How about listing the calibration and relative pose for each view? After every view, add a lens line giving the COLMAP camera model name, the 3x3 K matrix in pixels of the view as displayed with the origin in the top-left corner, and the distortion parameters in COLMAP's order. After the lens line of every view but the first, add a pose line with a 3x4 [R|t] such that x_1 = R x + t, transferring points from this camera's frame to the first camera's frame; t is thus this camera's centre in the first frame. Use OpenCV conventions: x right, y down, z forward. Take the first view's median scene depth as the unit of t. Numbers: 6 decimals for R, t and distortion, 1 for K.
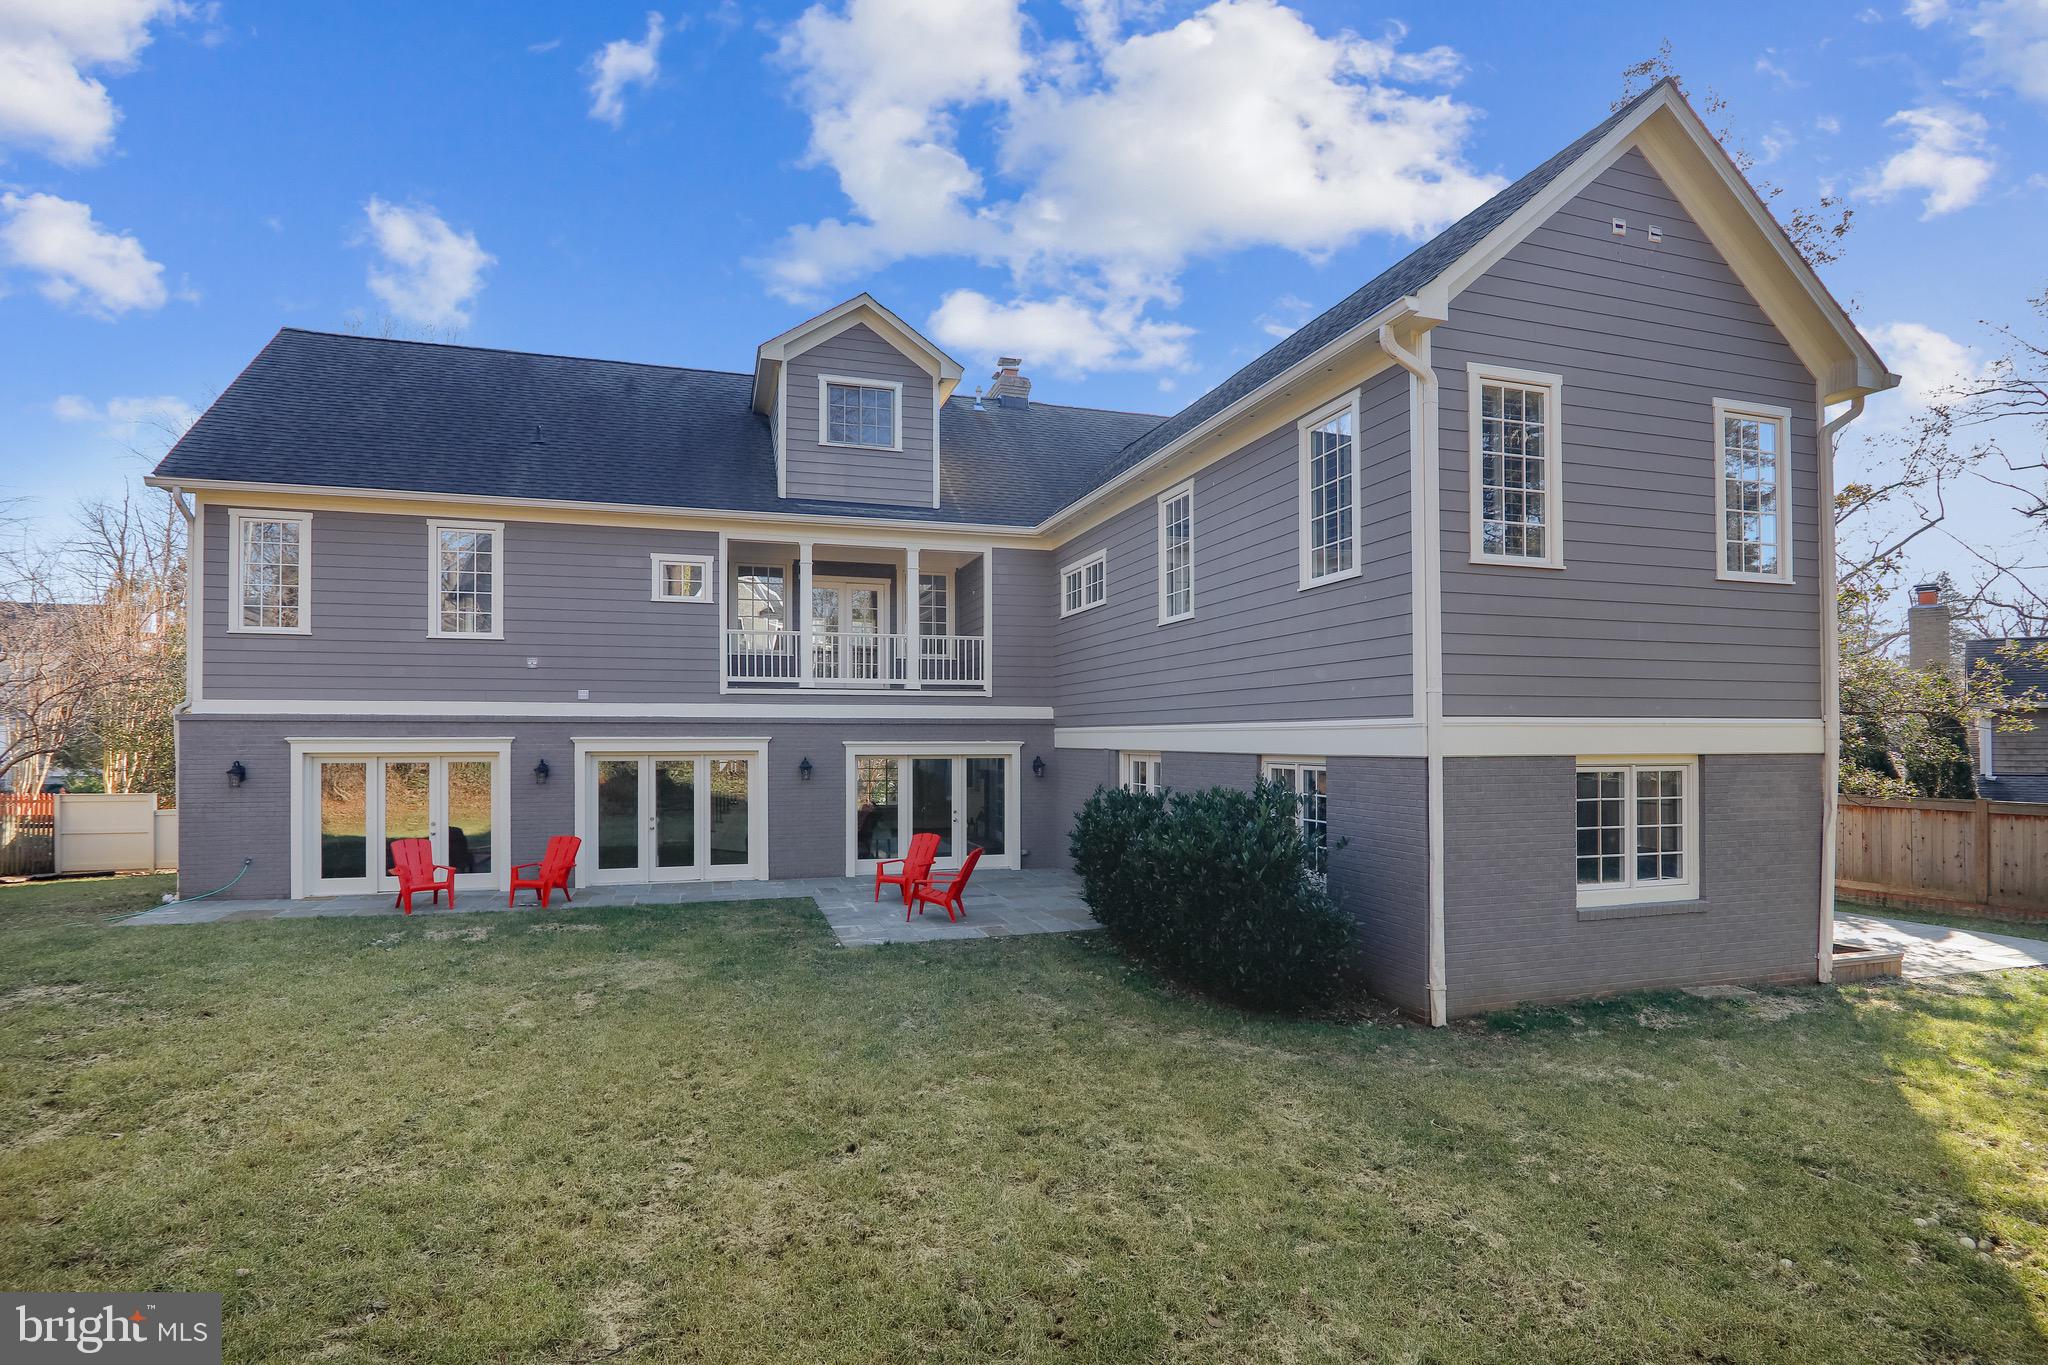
lens RADIAL K [[1009.4, 0, 1019.9], [0, 1009.4, 699.8], [0, 0, 1]] dist [-0.005909, -0.000131]
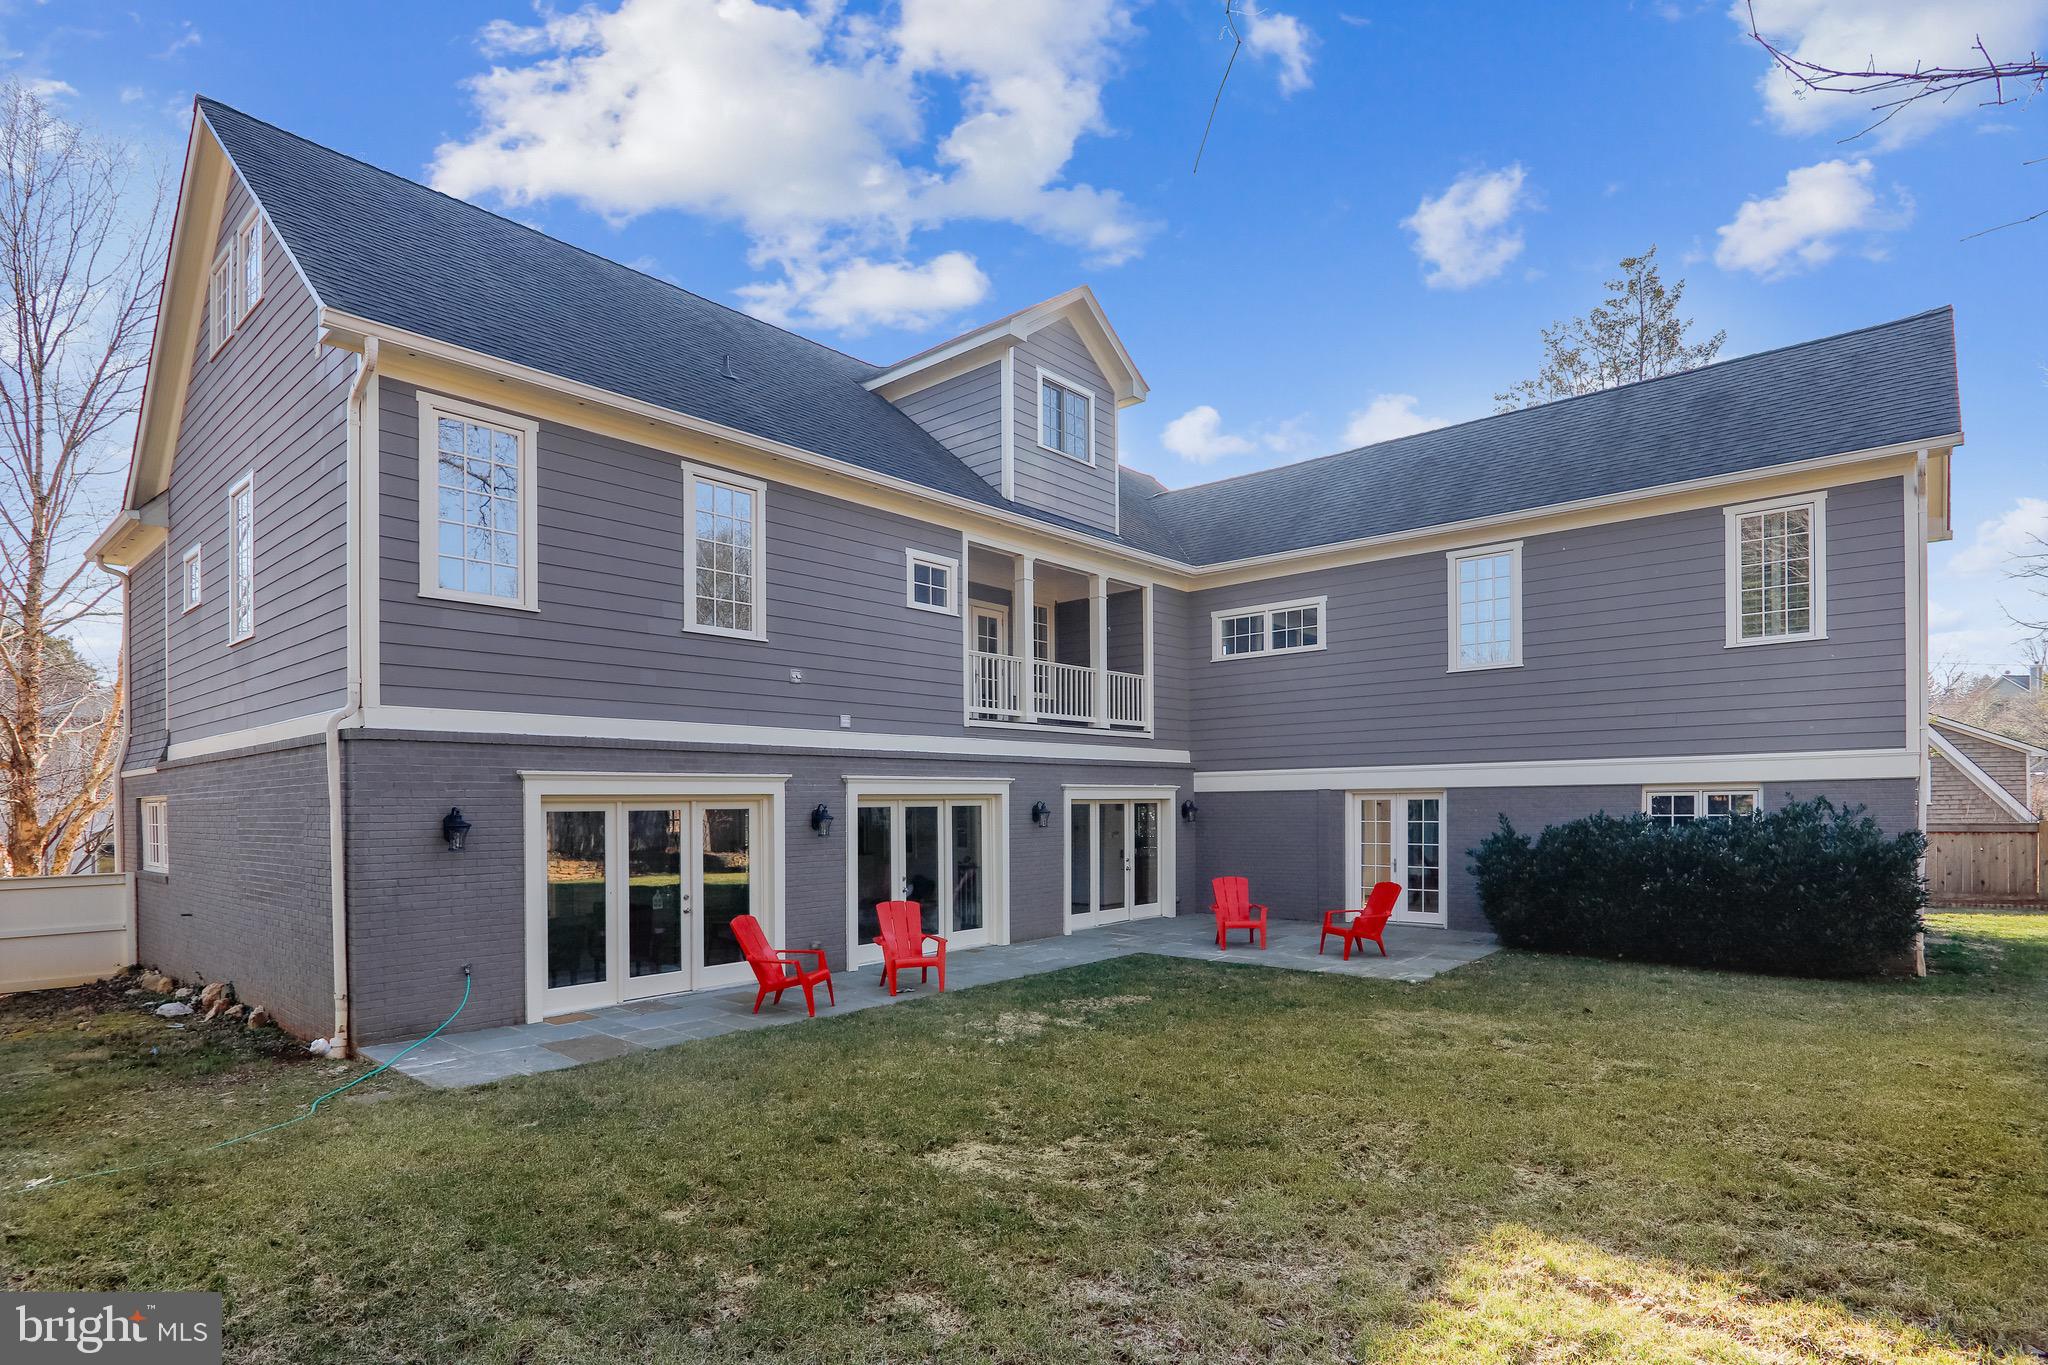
lens RADIAL K [[1039.4, 0, 1026.2], [0, 1039.4, 783.1], [0, 0, 1]] dist [0.003217, 0.000610]
pose [[0.851993, 0.001367, 0.523552, -0.705892], [-0.010053, 0.999855, 0.013749, 0.029149], [-0.523457, -0.016978, 0.851883, 0.239583]]
